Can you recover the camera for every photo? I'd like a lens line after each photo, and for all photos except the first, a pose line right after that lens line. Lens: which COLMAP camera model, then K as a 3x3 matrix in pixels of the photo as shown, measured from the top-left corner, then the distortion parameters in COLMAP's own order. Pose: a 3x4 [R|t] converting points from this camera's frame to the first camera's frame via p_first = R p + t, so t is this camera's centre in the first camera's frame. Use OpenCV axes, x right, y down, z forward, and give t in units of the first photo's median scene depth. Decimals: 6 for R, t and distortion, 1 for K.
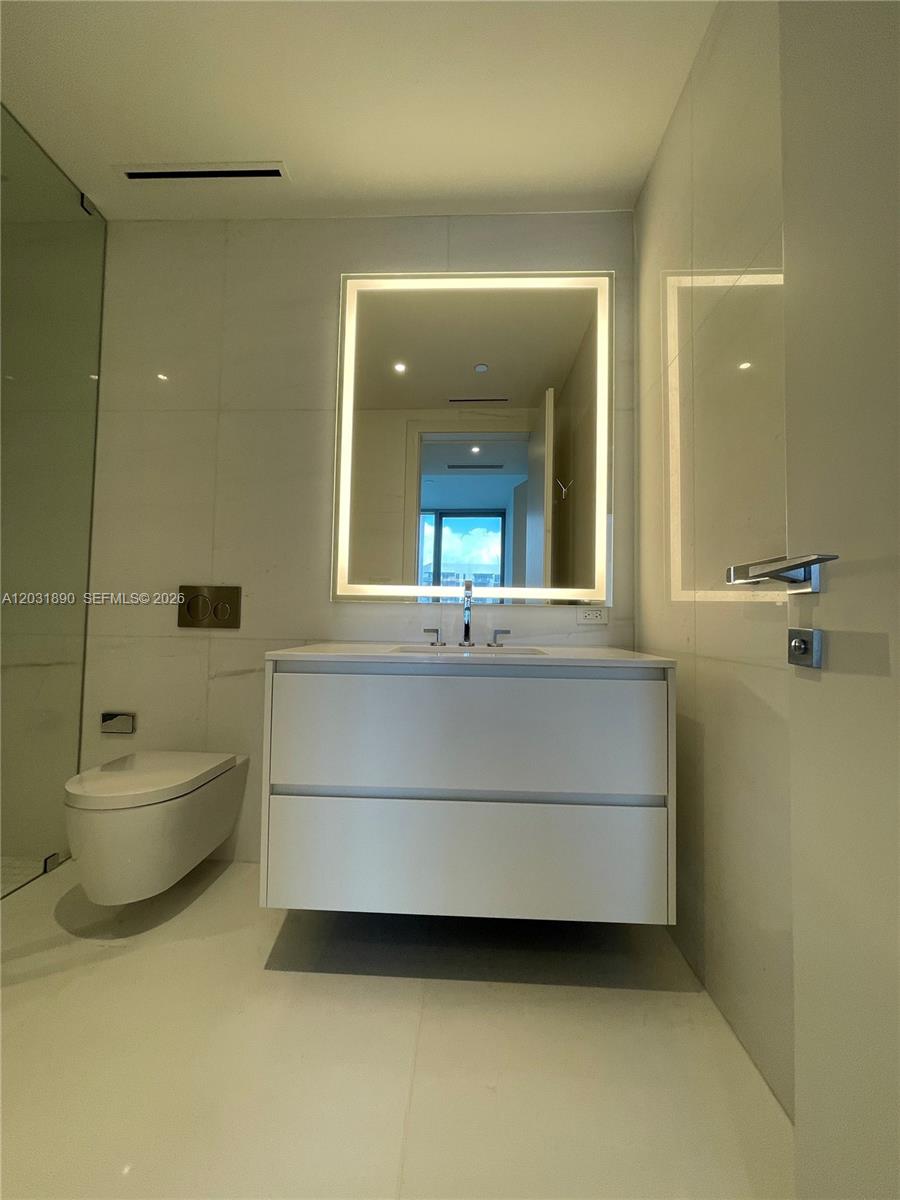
lens RADIAL K [[485.2, 0, 449.3], [0, 485.2, 602.3], [0, 0, 1]] dist [-0.004147, 0.000316]
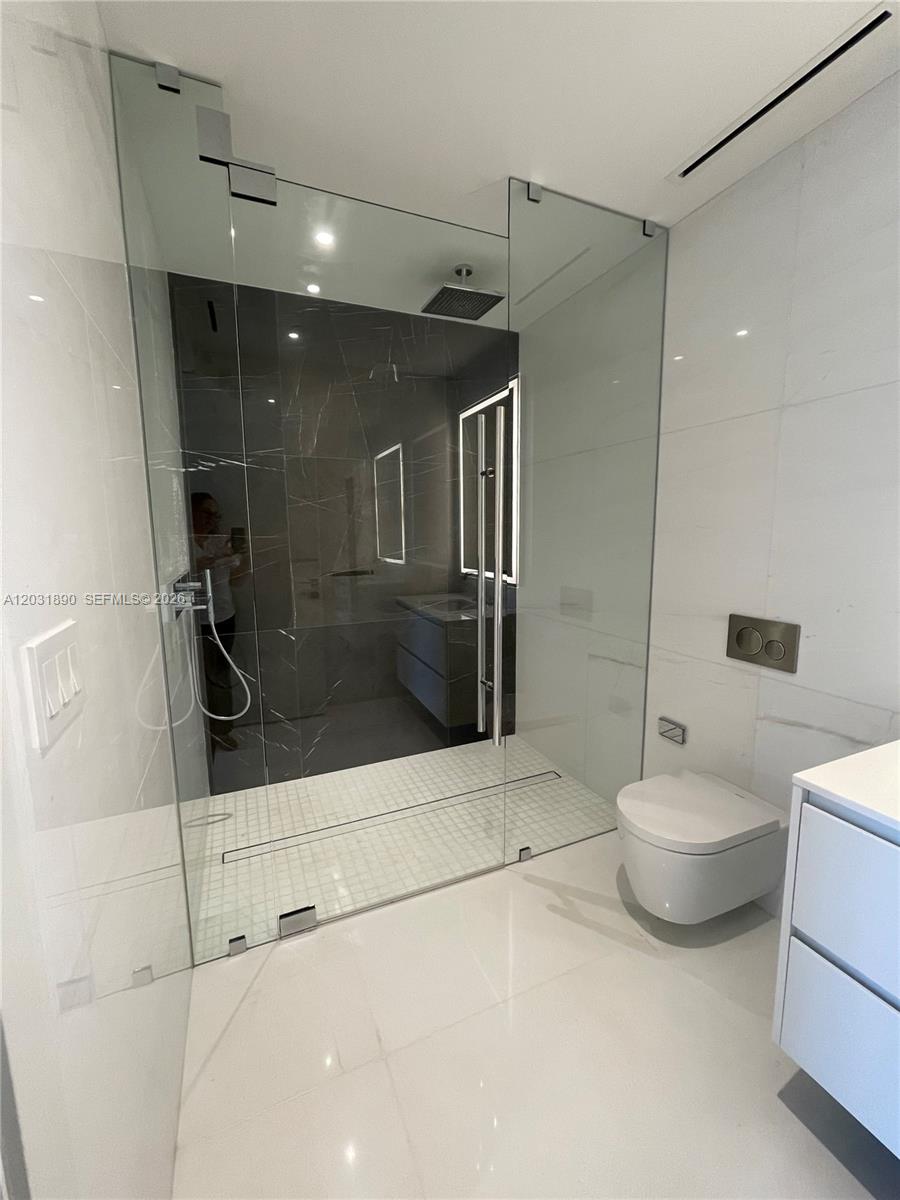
lens RADIAL K [[485.2, 0, 445.9], [0, 485.2, 595.0], [0, 0, 1]] dist [-0.004147, 0.000316]
pose [[0.432820, 0.101618, -0.895734, 0.043377], [0.053393, 0.988992, 0.137998, -0.229945], [0.899898, -0.107554, 0.422630, 0.113408]]
